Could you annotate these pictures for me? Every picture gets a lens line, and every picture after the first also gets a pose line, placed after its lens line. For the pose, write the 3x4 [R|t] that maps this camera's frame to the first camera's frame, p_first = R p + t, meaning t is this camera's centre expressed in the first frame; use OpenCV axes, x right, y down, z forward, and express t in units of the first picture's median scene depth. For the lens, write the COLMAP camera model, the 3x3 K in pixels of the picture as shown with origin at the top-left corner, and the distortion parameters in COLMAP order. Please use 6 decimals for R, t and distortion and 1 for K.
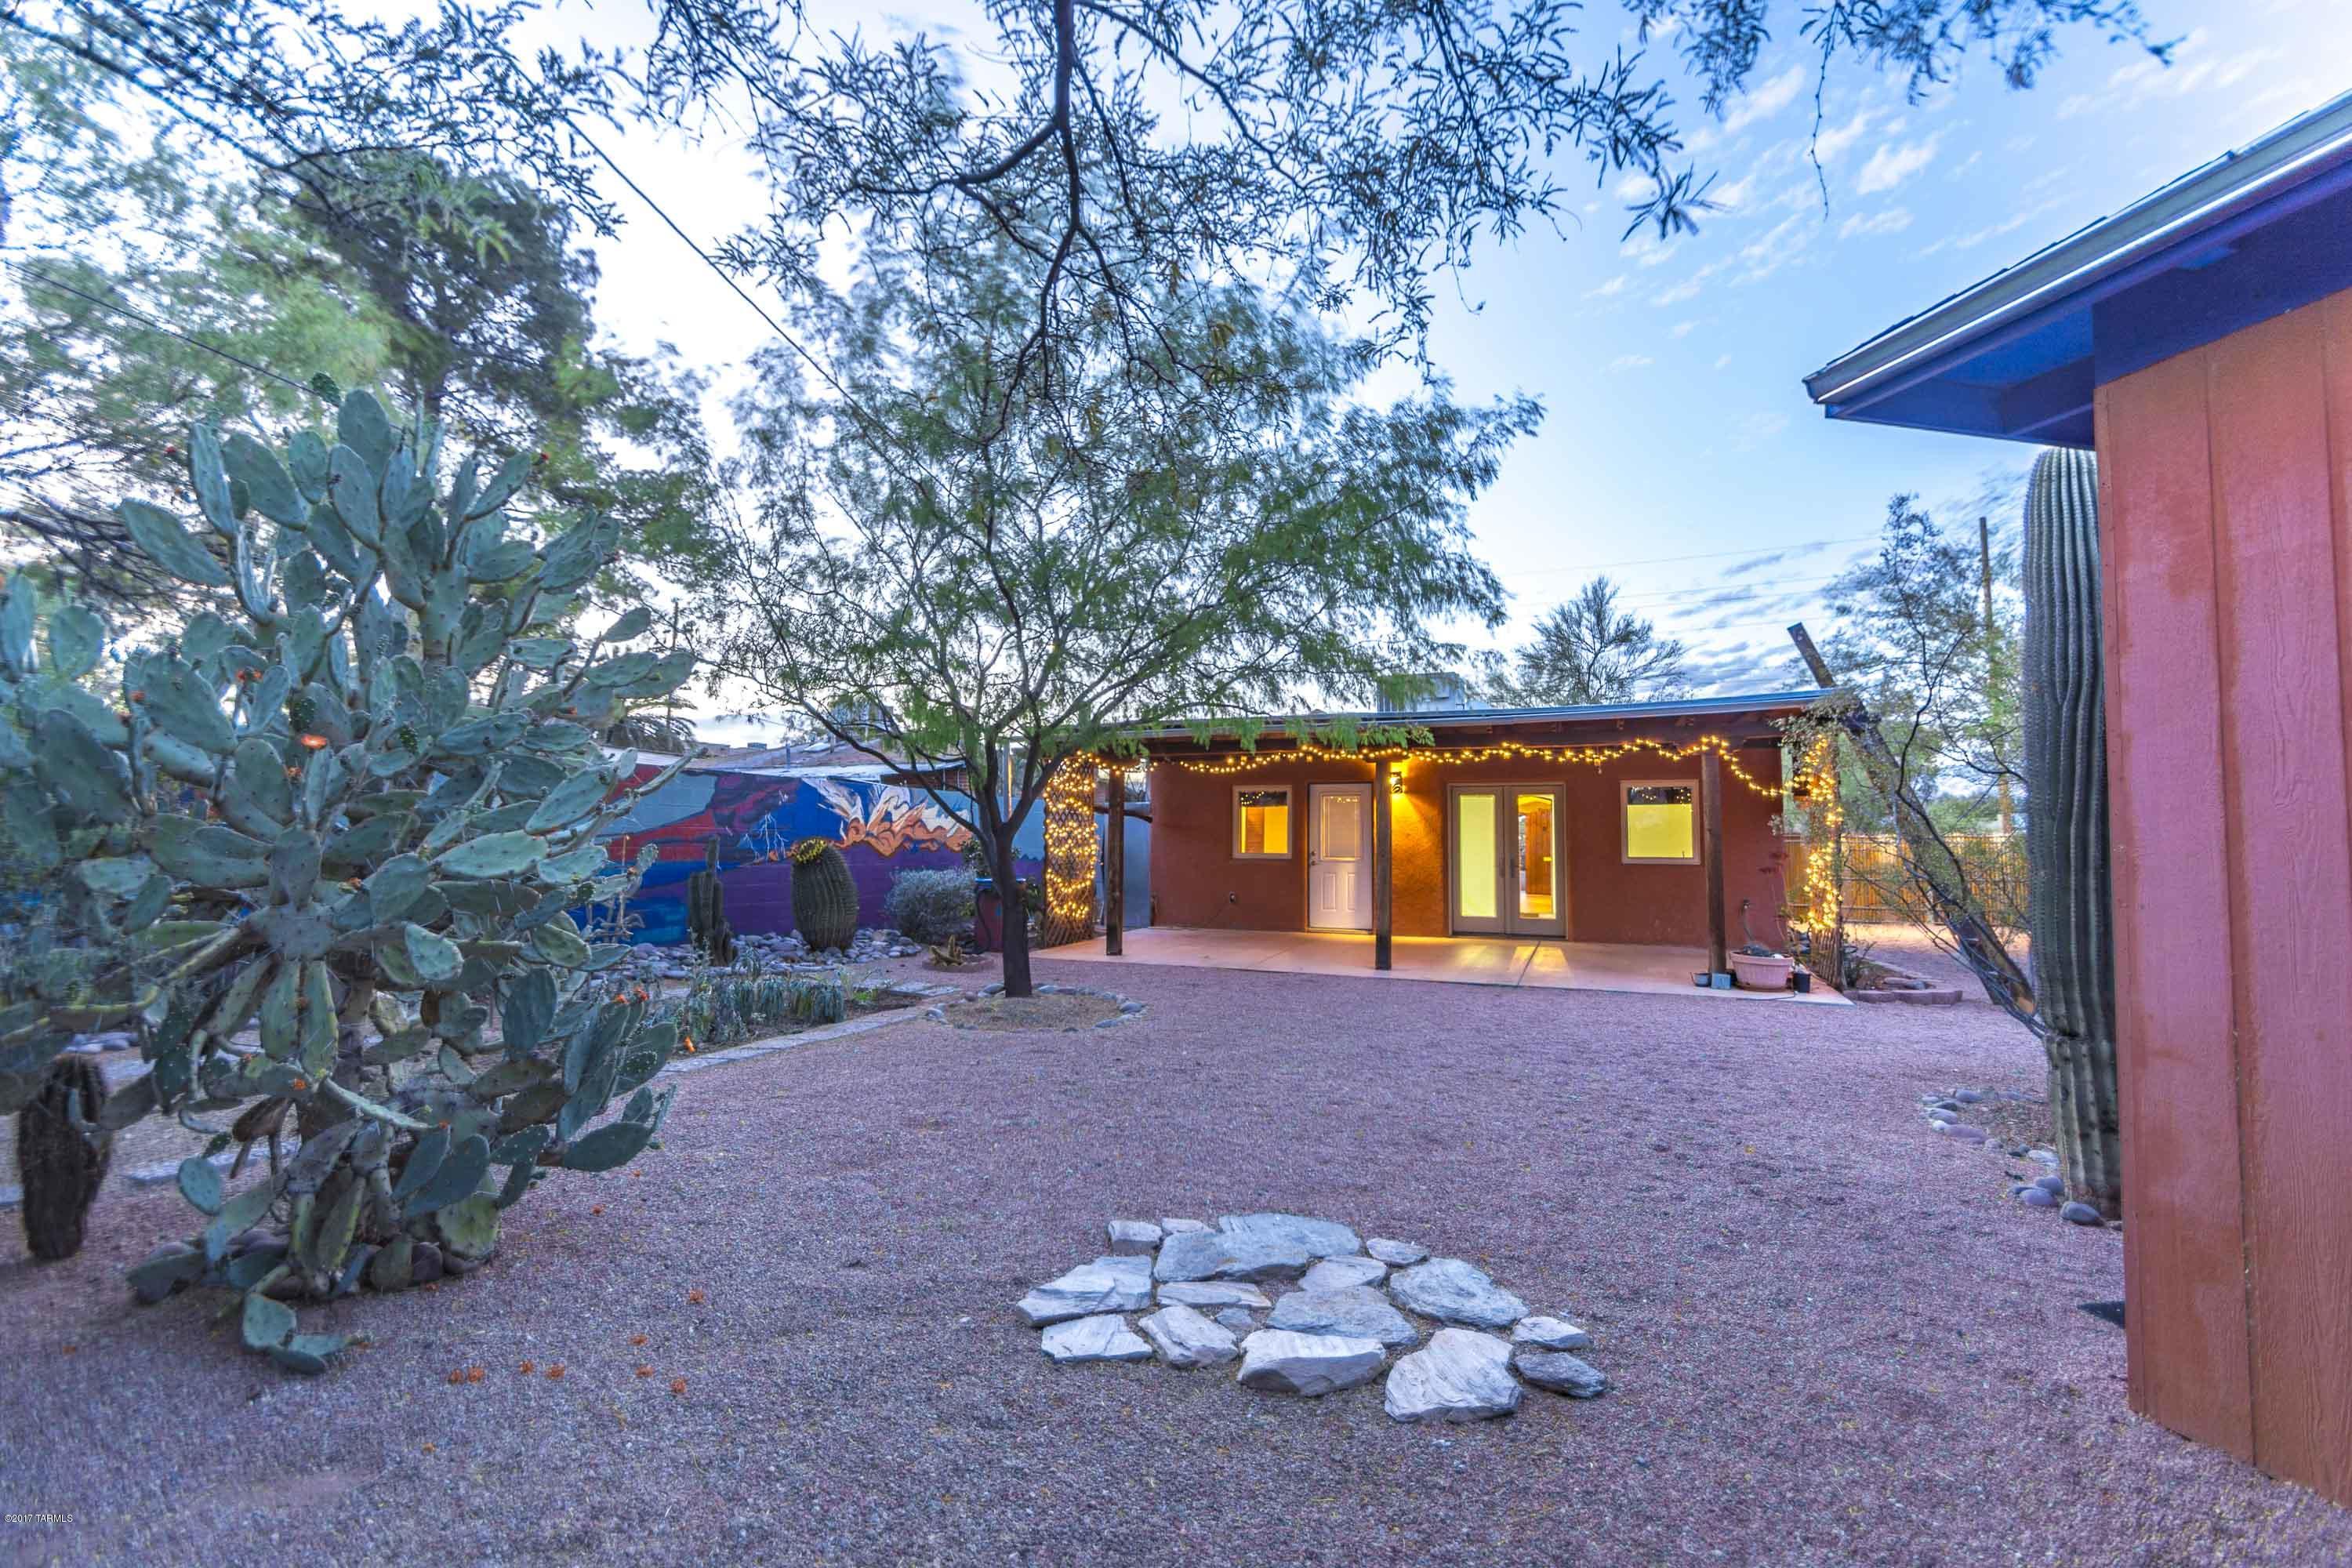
lens RADIAL K [[1033.8, 0, 1184.0], [0, 1033.8, 776.1], [0, 0, 1]] dist [0.002445, -0.003824]
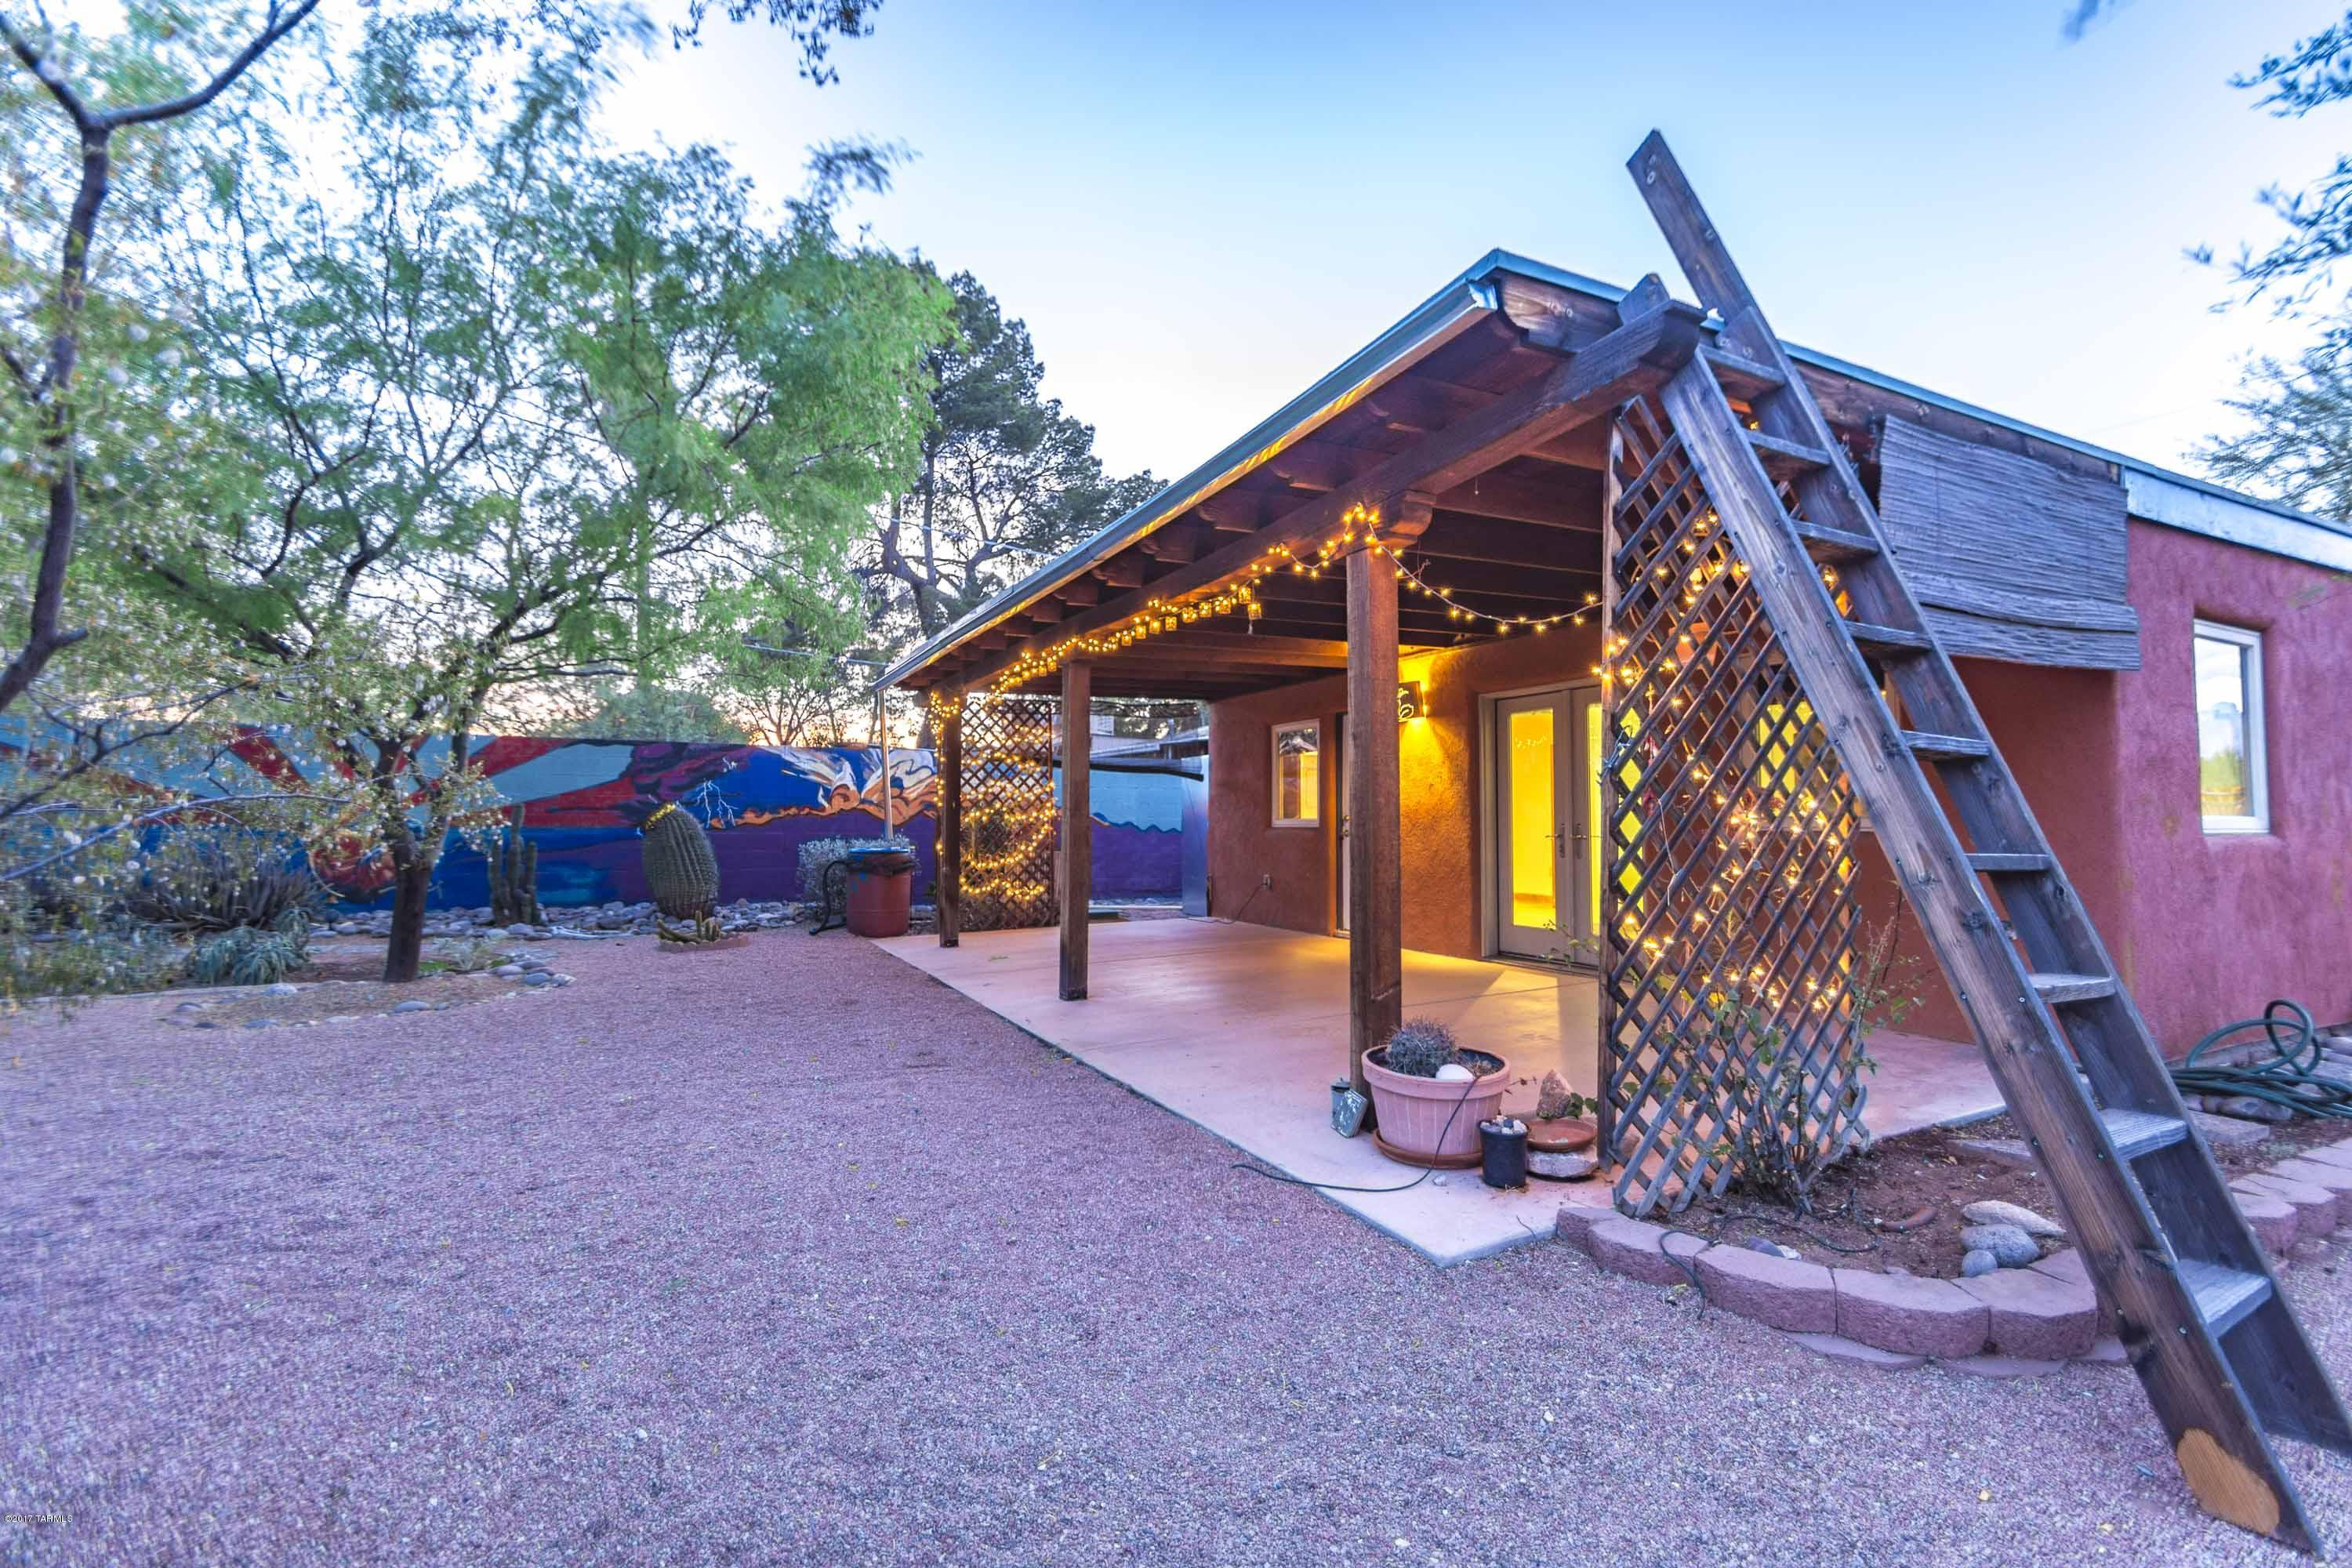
lens RADIAL K [[1033.8, 0, 1184.0], [0, 1033.8, 776.1], [0, 0, 1]] dist [0.002445, -0.003824]
pose [[0.752794, -0.037363, -0.657196, 0.533188], [0.050665, 0.998715, 0.001255, 0.046488], [0.656304, -0.034242, 0.753719, 0.480116]]
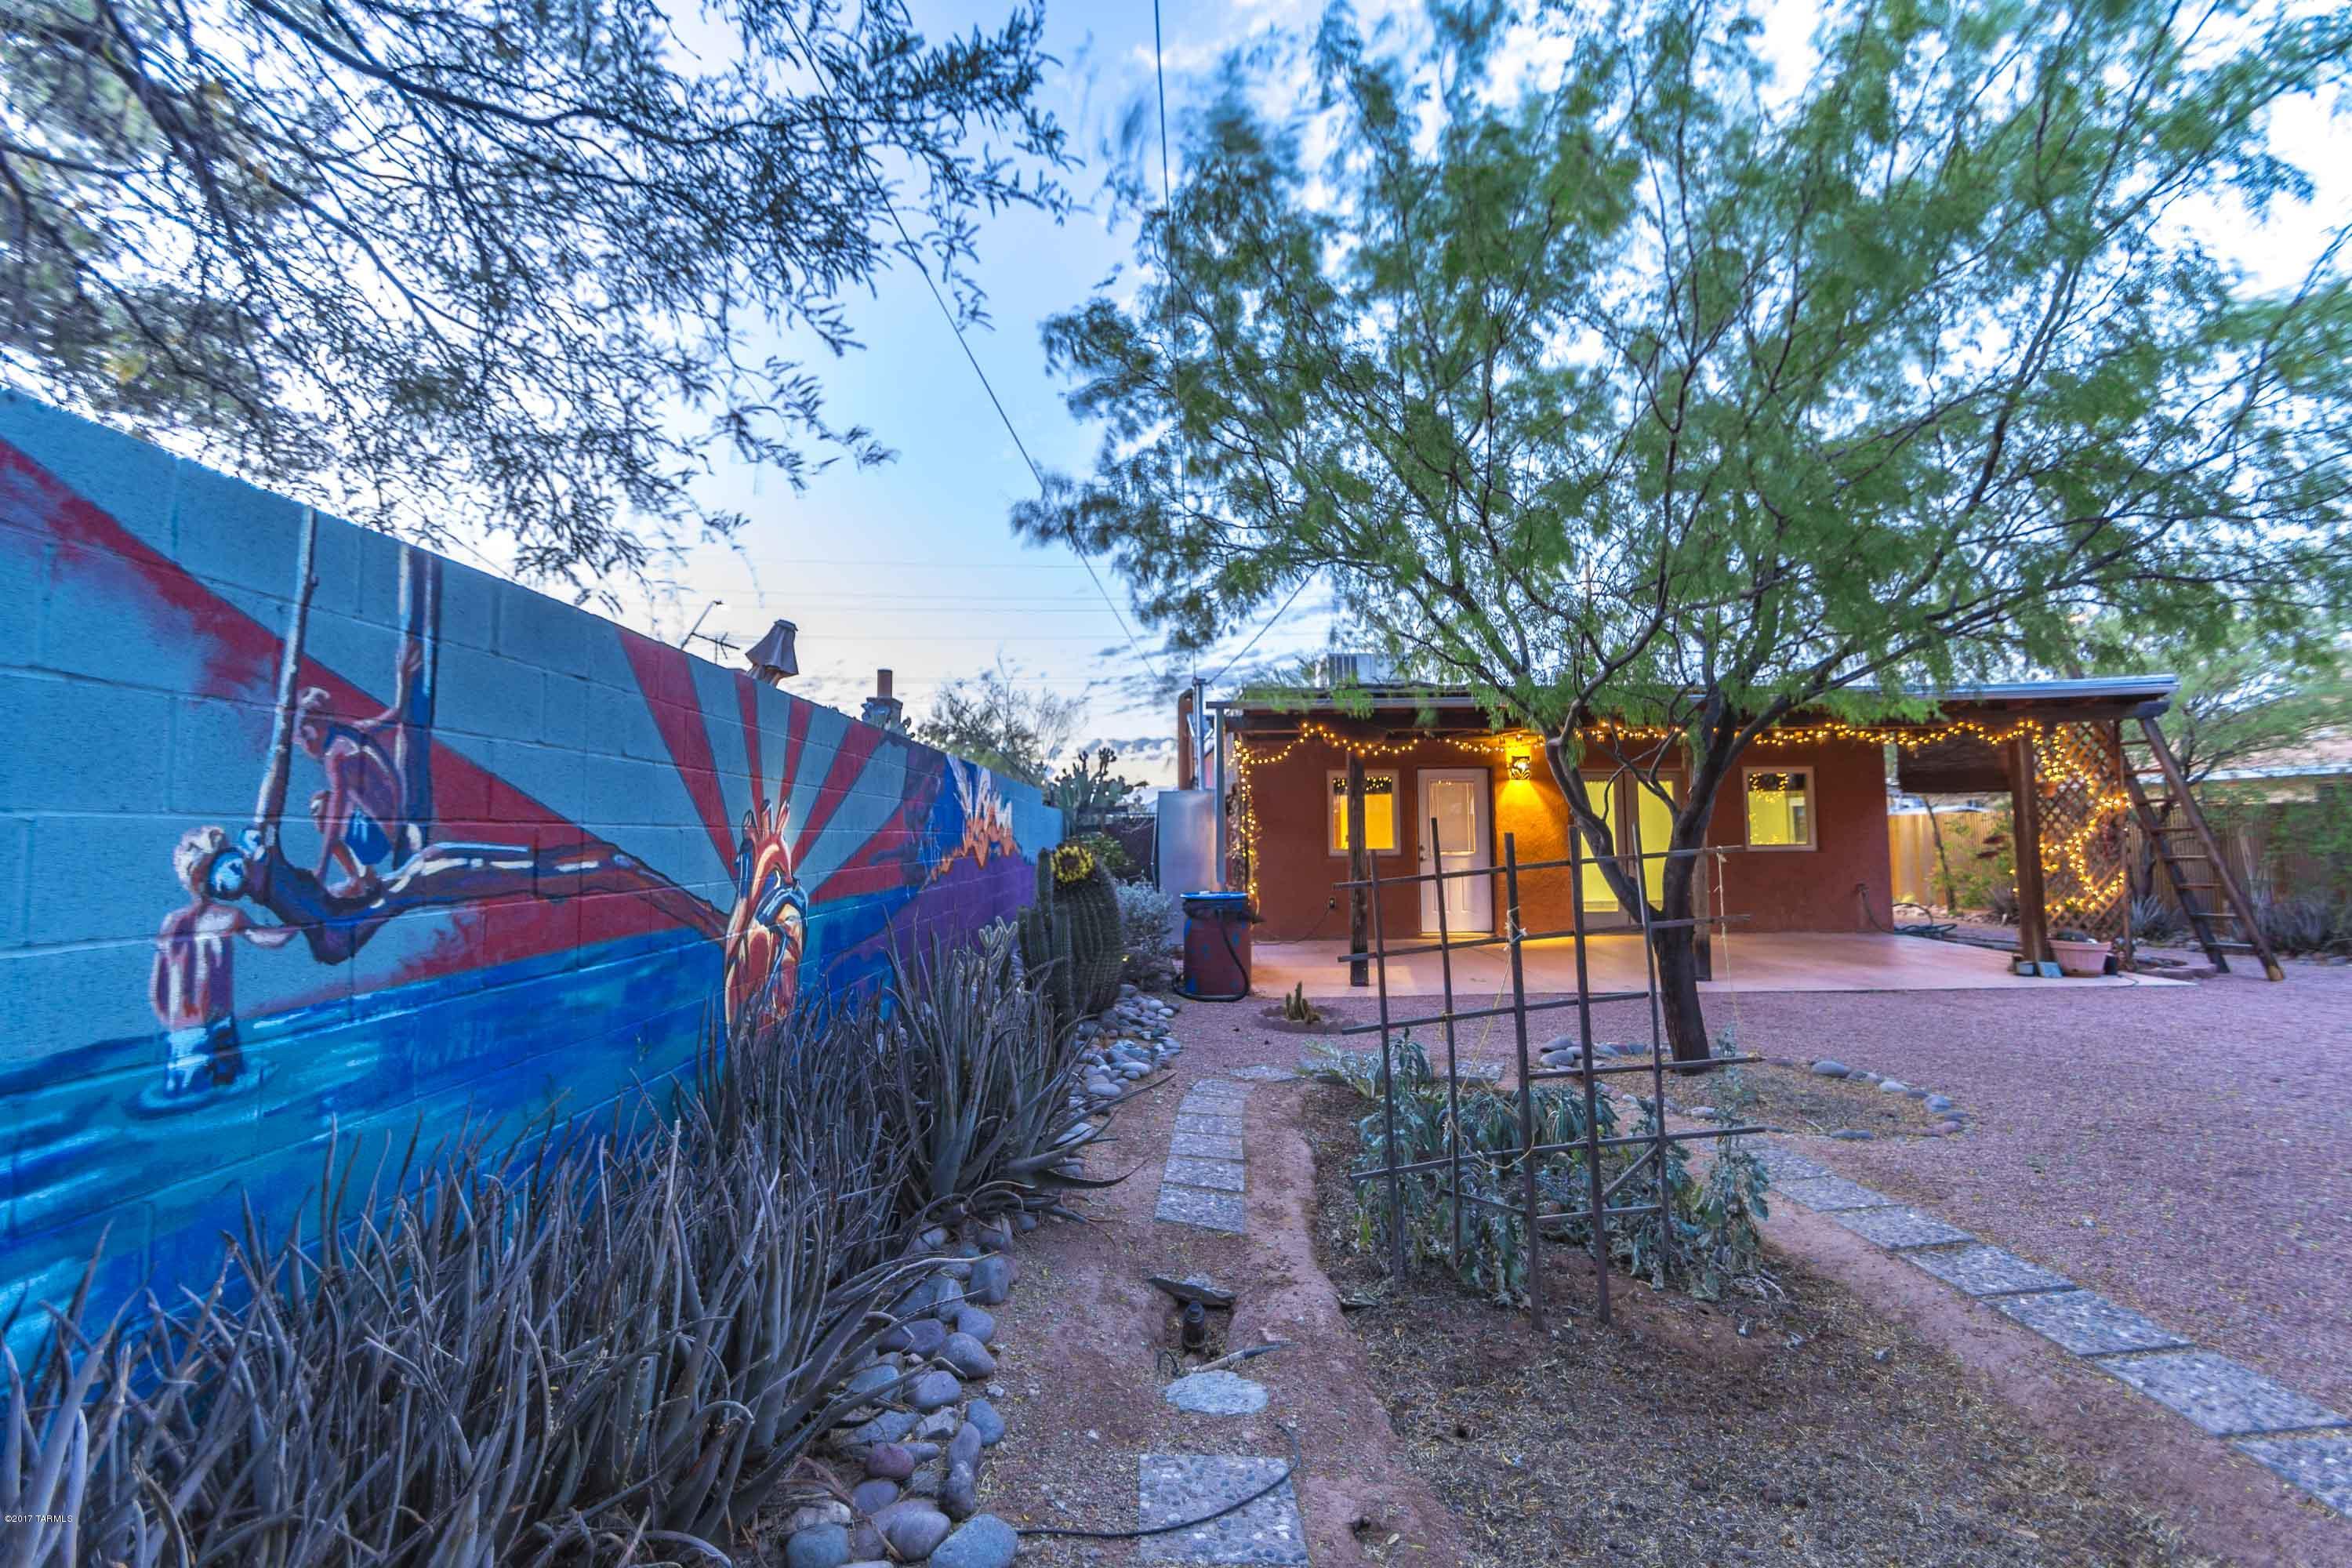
lens RADIAL K [[1036.6, 0, 1191.0], [0, 1036.6, 775.4], [0, 0, 1]] dist [0.000234, -0.003752]
pose [[0.908207, 0.005834, 0.418480, -0.458206], [-0.010519, 0.999905, 0.008889, 0.009472], [-0.418388, -0.012476, 0.908183, 0.326024]]
